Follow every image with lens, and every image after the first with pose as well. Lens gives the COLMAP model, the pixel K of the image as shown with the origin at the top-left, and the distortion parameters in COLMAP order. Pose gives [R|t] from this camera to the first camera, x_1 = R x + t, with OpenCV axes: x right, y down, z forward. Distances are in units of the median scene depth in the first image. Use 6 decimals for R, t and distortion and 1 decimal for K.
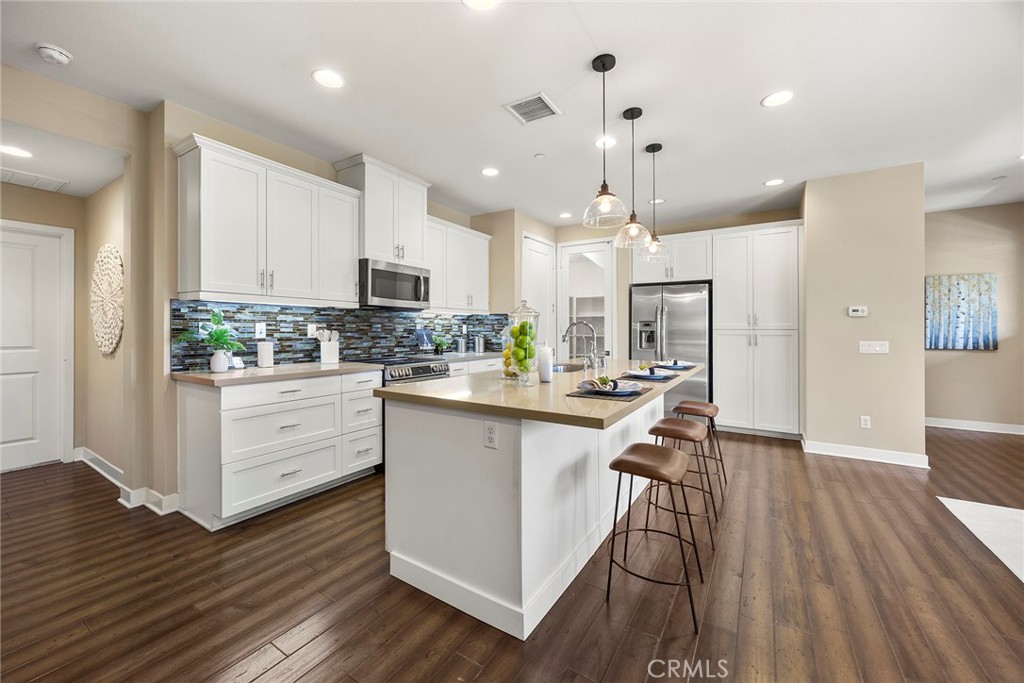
lens RADIAL K [[389.6, 0, 544.7], [0, 389.6, 323.2], [0, 0, 1]] dist [-0.000723, -0.000060]
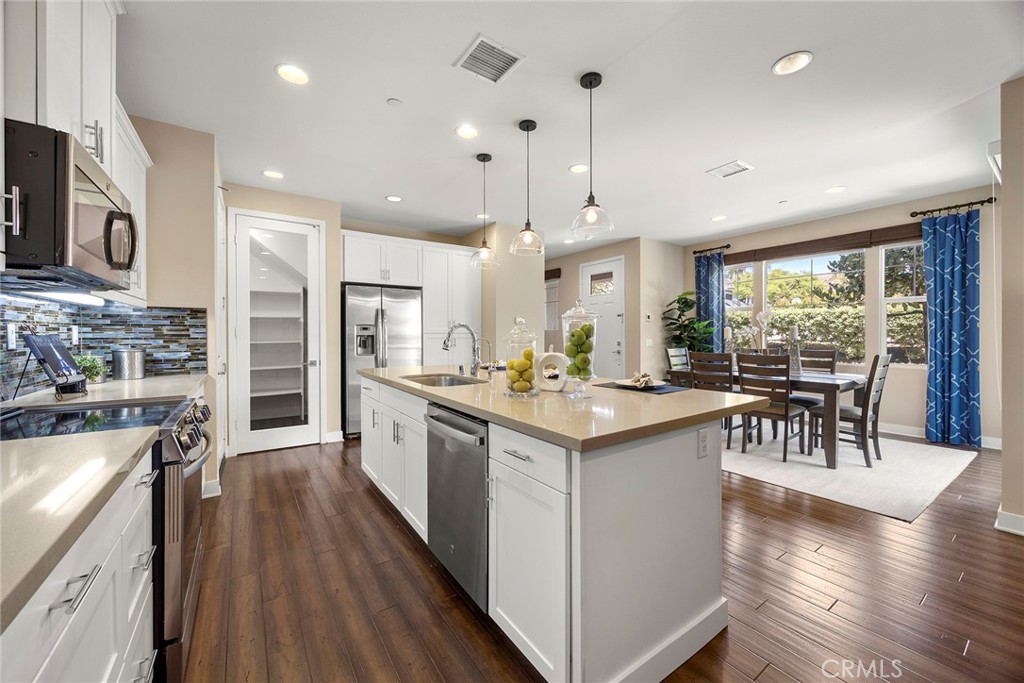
lens RADIAL K [[374.9, 0, 482.9], [0, 374.9, 333.9], [0, 0, 1]] dist [-0.000687, 0.000024]
pose [[0.454825, -0.006636, 0.890556, -0.488110], [-0.009486, 0.999879, 0.012295, 0.004211], [-0.890530, -0.014040, 0.454707, 0.432763]]
